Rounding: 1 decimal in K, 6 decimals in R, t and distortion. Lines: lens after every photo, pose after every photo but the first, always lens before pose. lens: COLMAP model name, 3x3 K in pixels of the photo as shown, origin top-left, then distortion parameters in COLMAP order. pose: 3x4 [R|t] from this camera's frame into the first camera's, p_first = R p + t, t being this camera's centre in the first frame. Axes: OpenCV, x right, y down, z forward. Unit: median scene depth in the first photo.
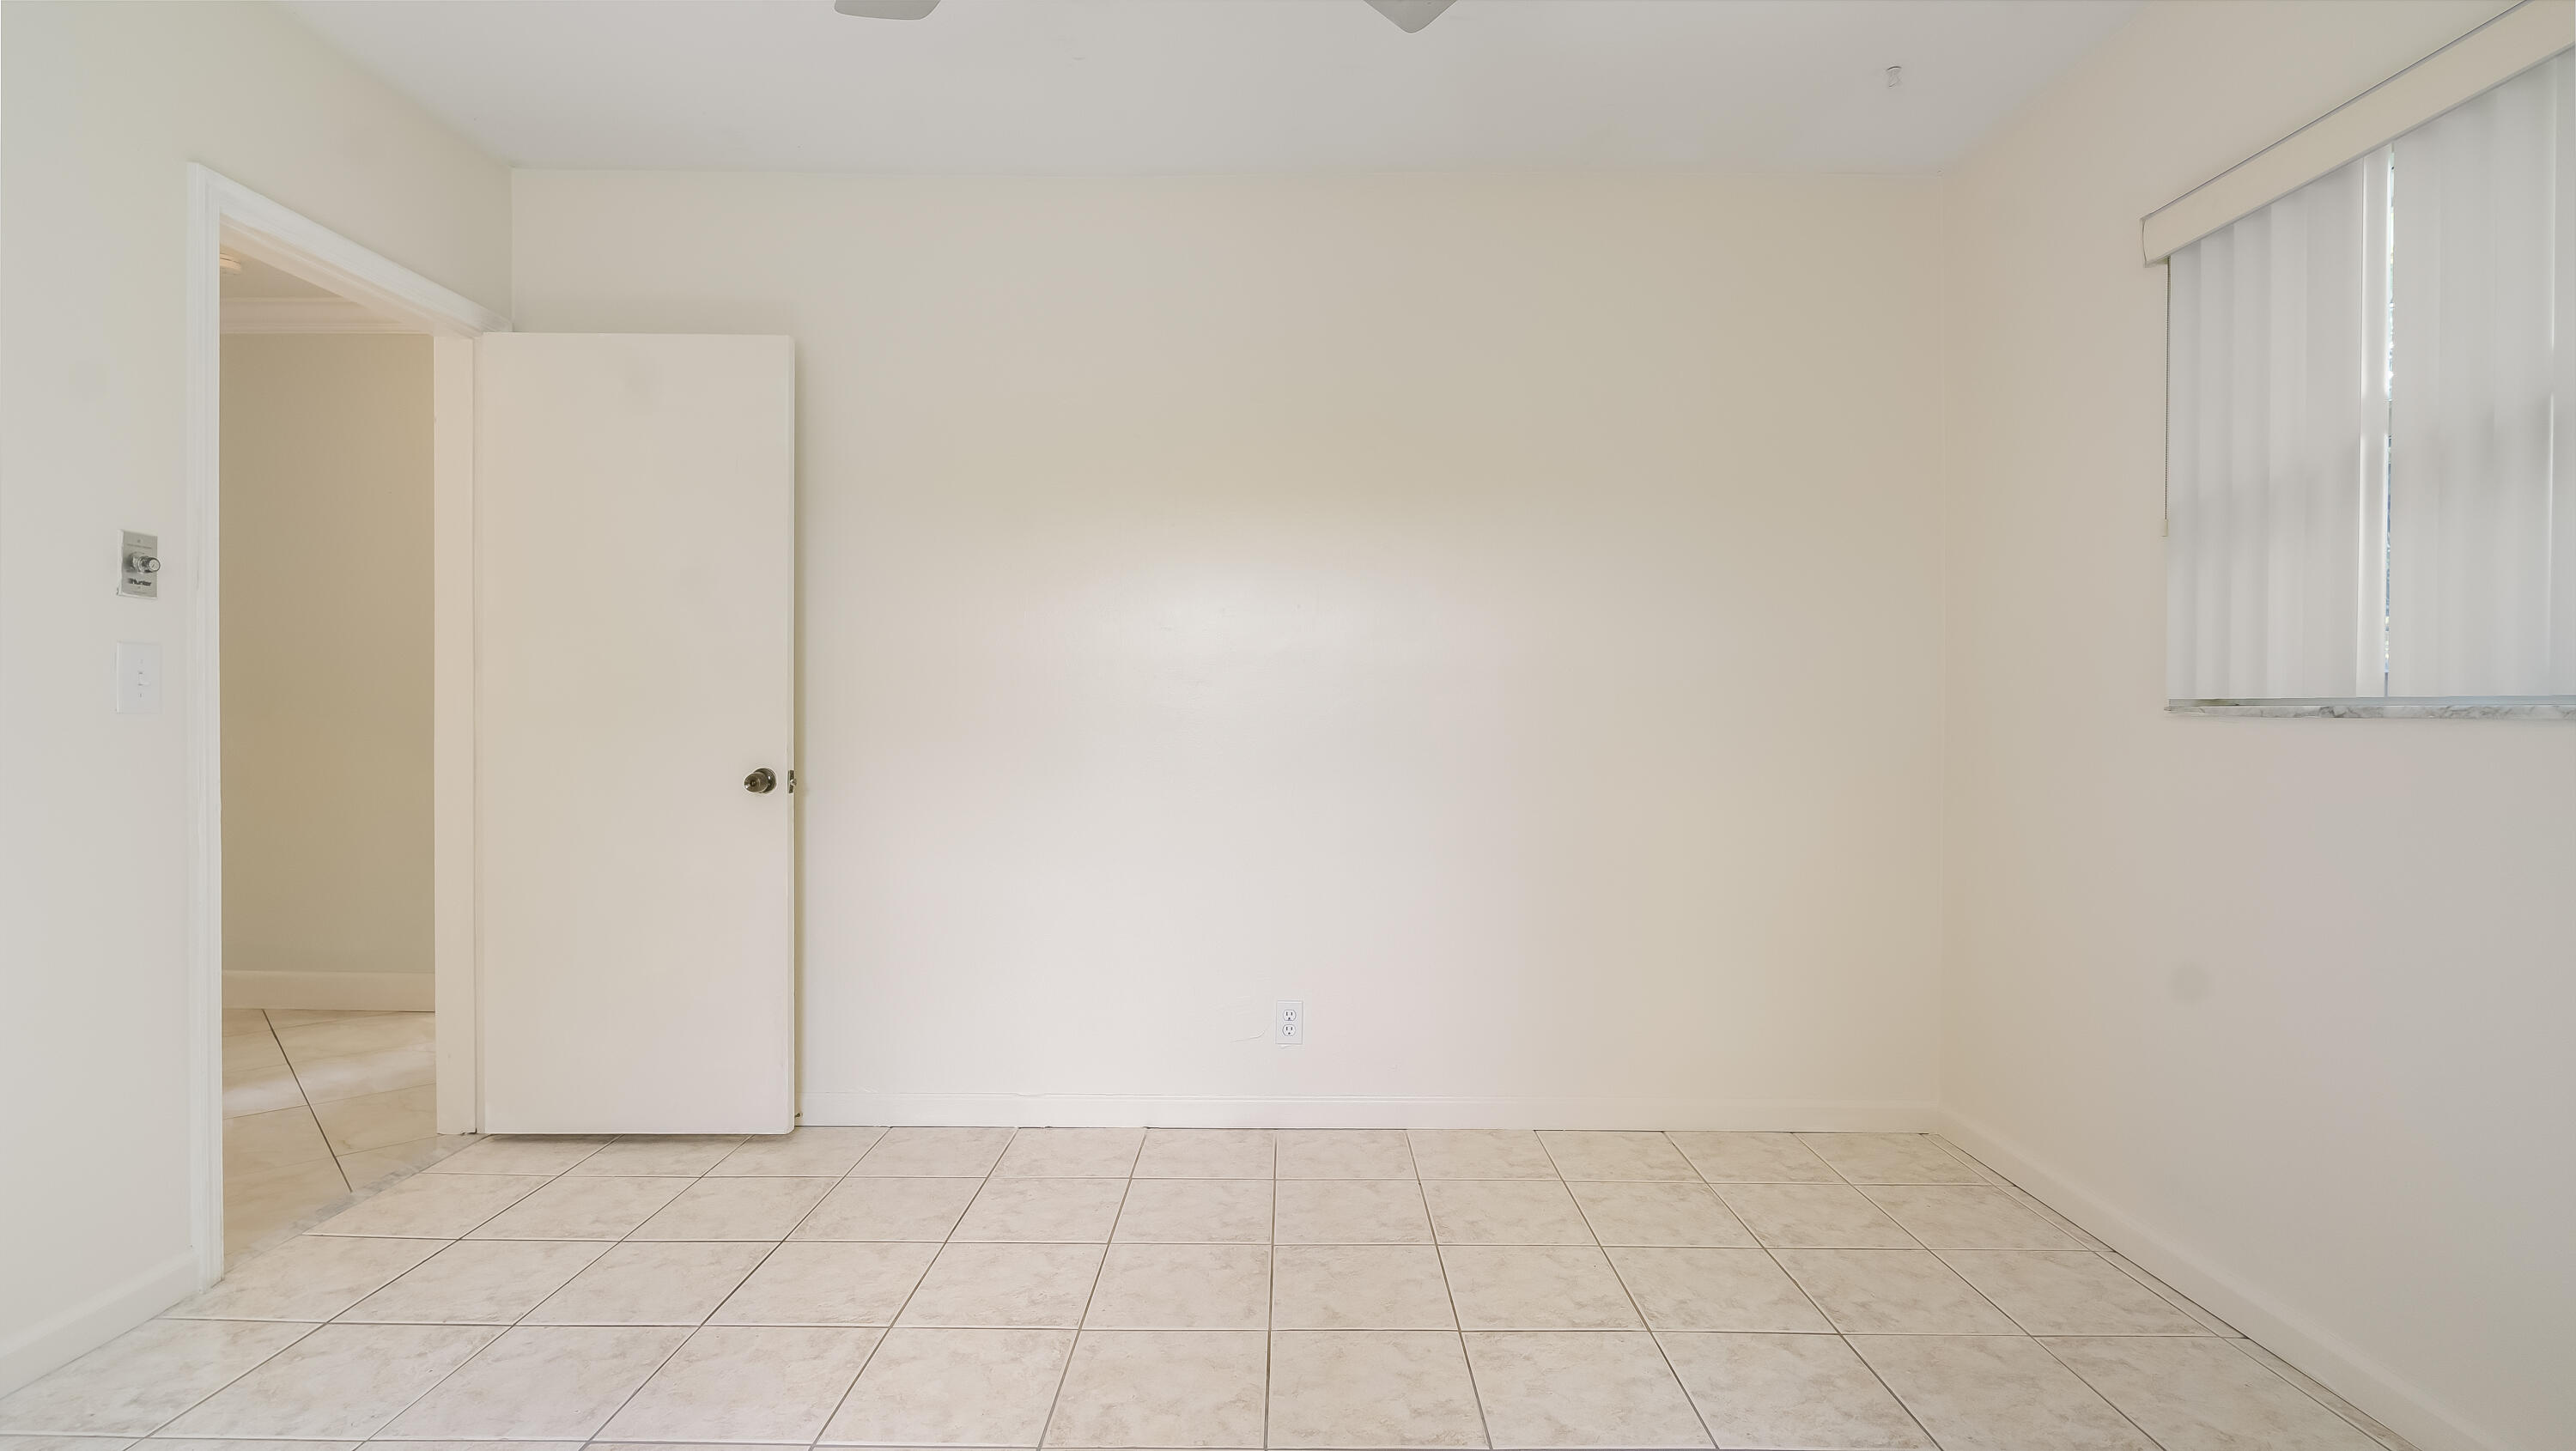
lens RADIAL K [[1175.3, 0, 1297.2], [0, 1175.3, 713.9], [0, 0, 1]] dist [-0.003355, -0.000568]
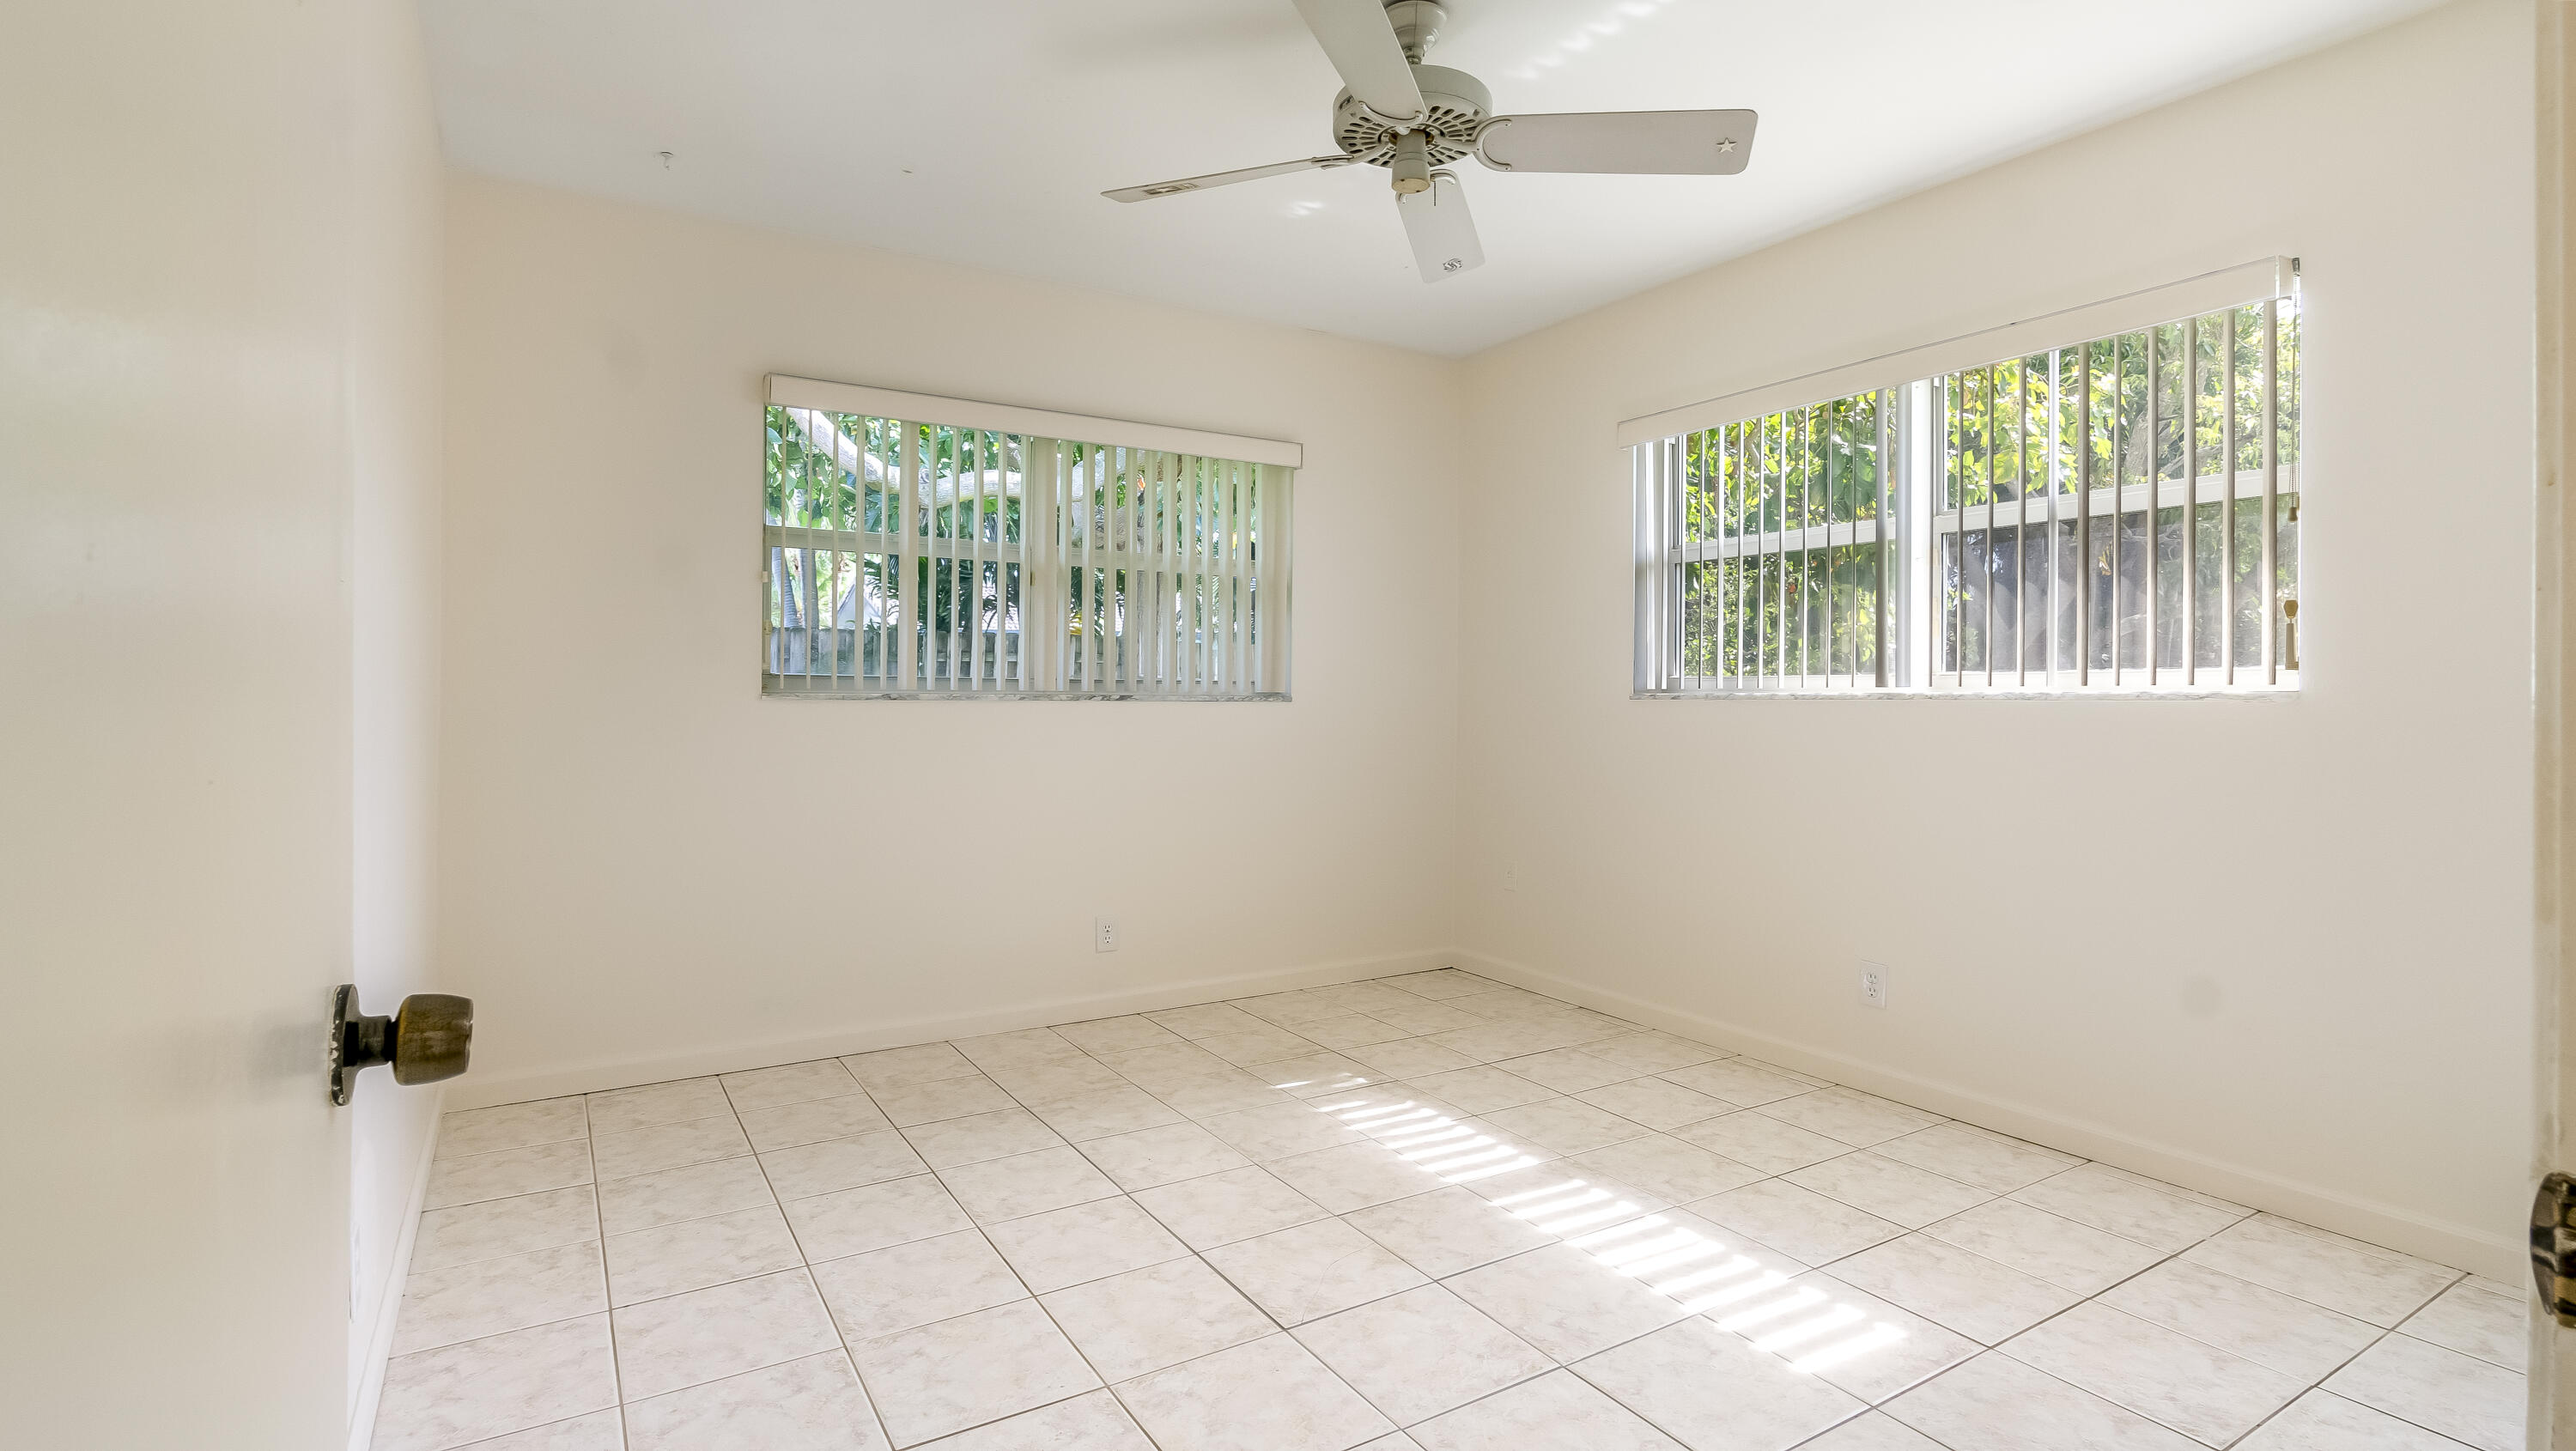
lens RADIAL K [[1175.3, 0, 1297.2], [0, 1175.3, 713.9], [0, 0, 1]] dist [-0.003355, -0.000568]
pose [[-0.515912, -0.022453, 0.856347, -0.924358], [-0.004922, 0.999718, 0.023247, -0.012995], [-0.856627, 0.007778, -0.515877, 1.208486]]
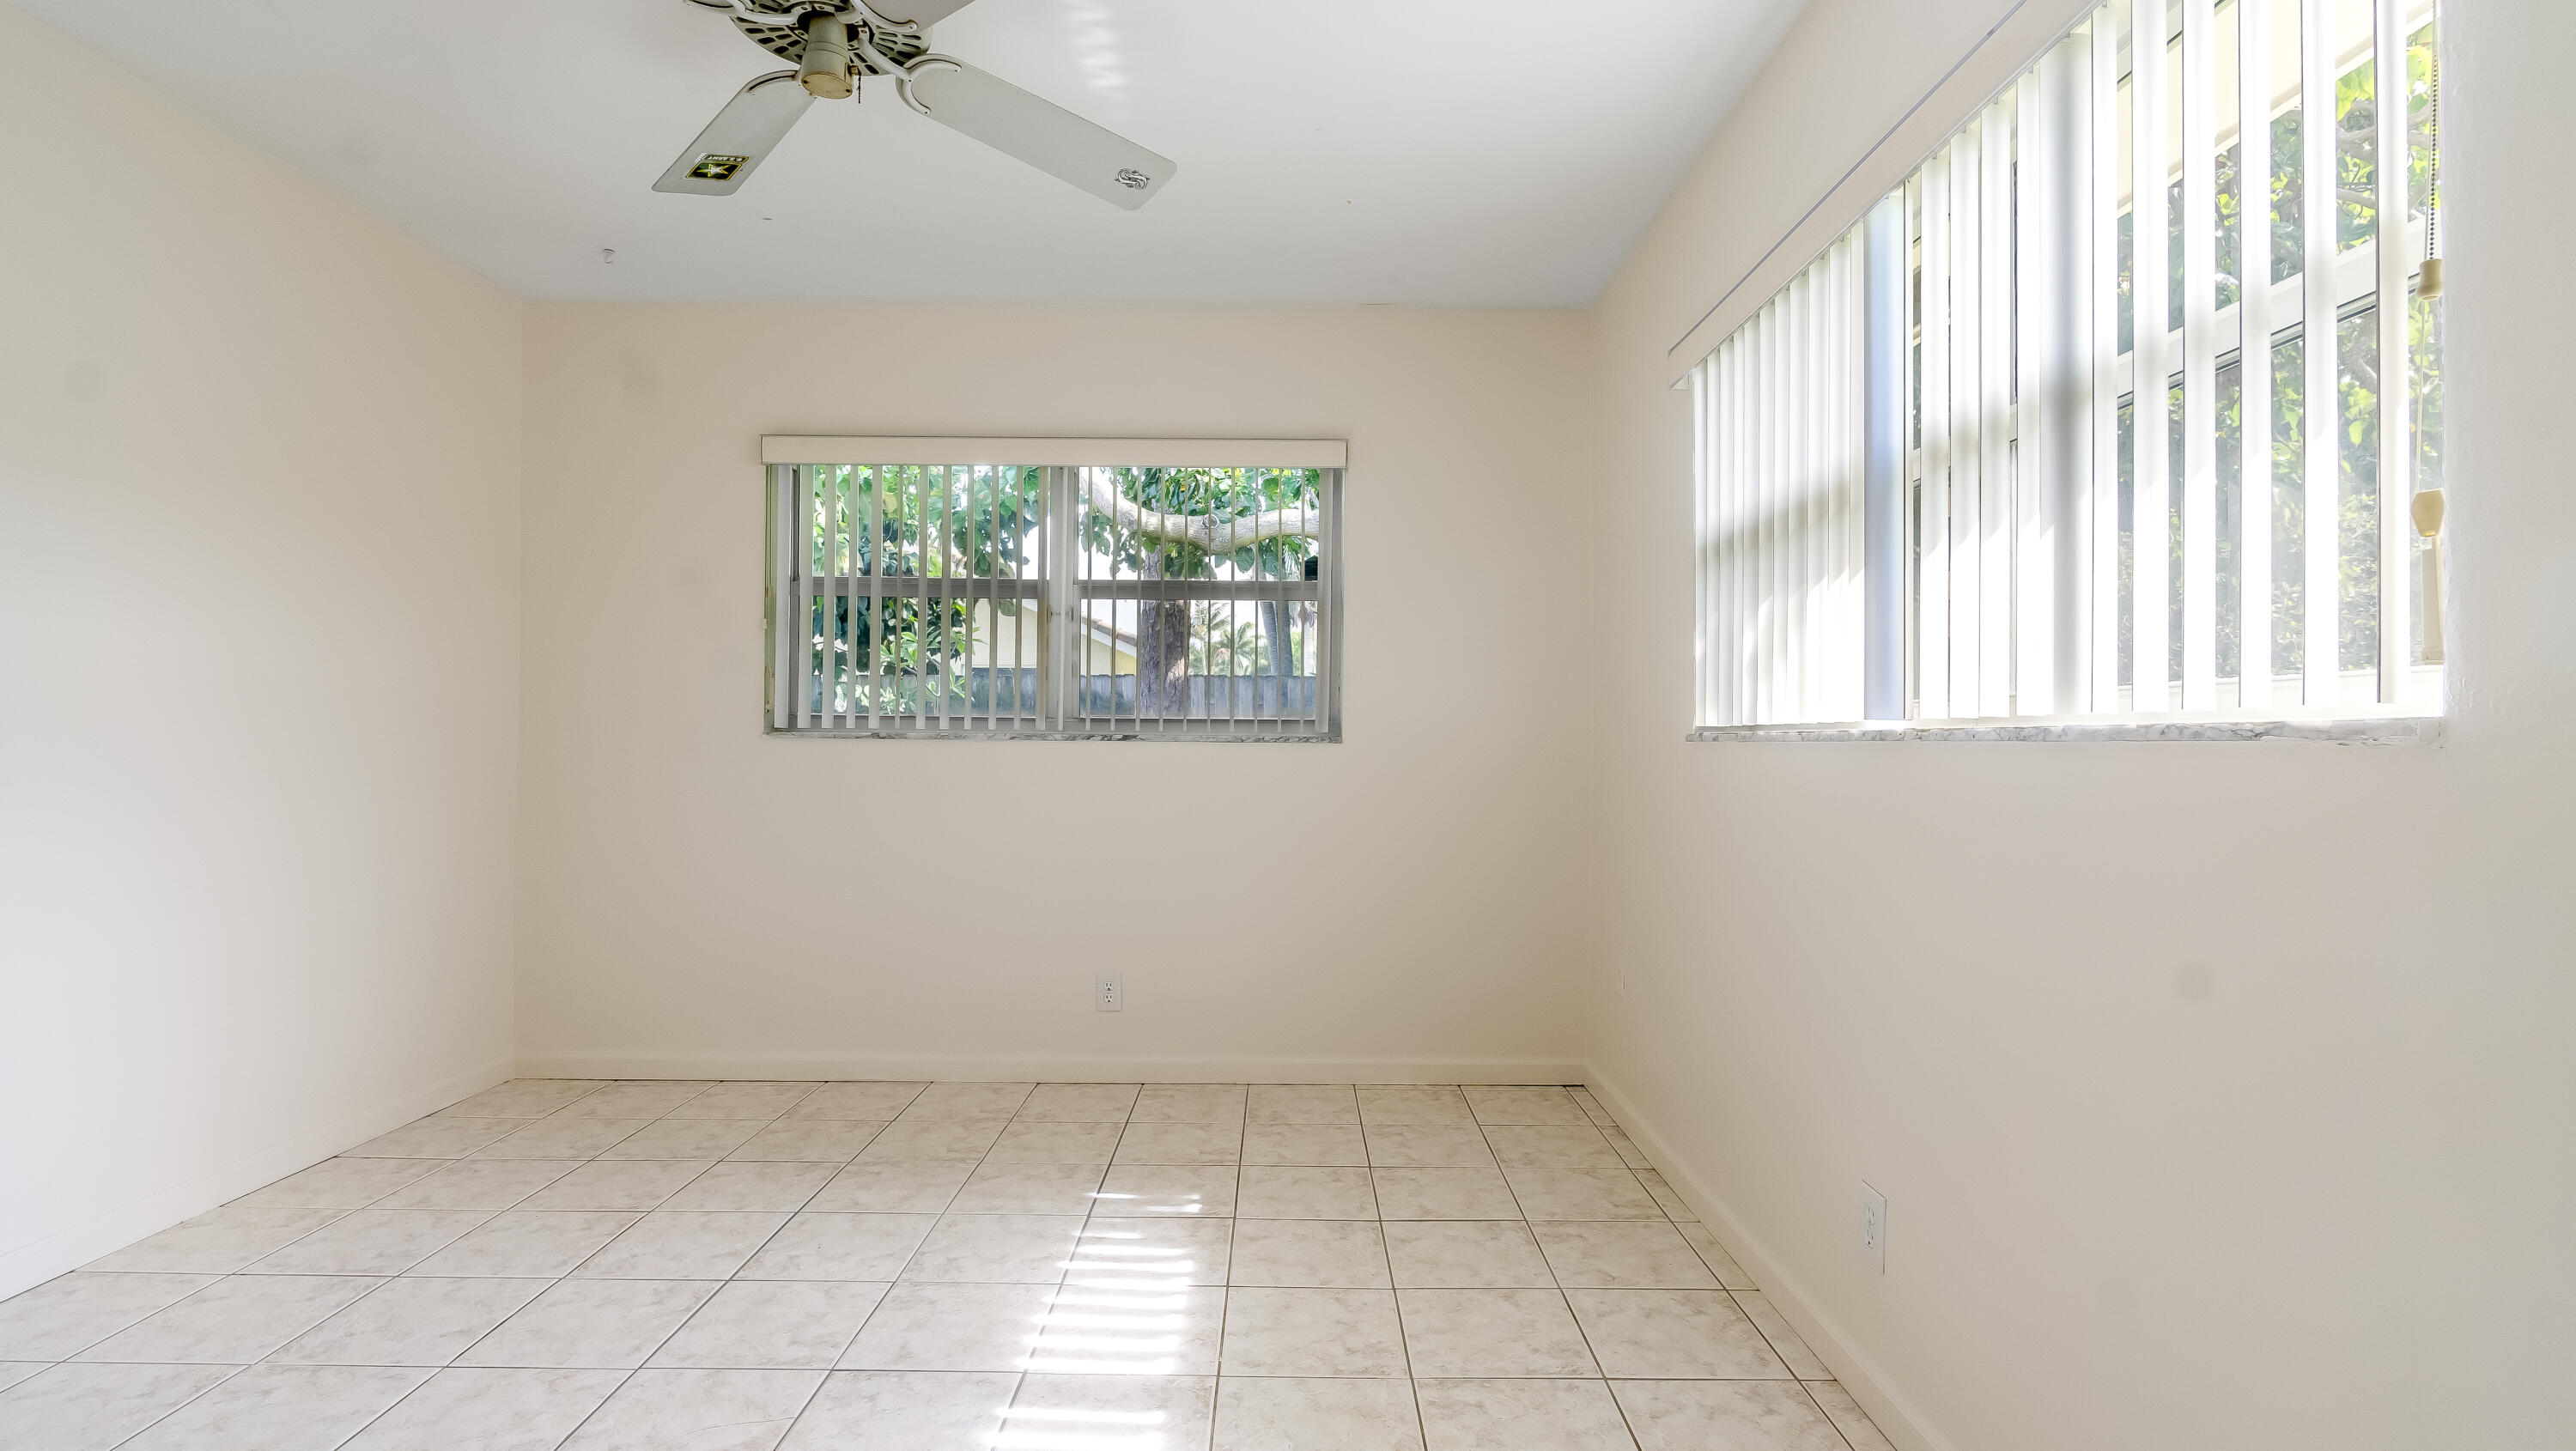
lens RADIAL K [[1175.3, 0, 1297.2], [0, 1175.3, 713.9], [0, 0, 1]] dist [-0.003355, -0.000568]
pose [[-0.004948, 0.013152, 0.999901, -0.911629], [-0.003649, 0.999907, -0.013170, -0.005380], [-0.999981, -0.003714, -0.004900, 0.273029]]
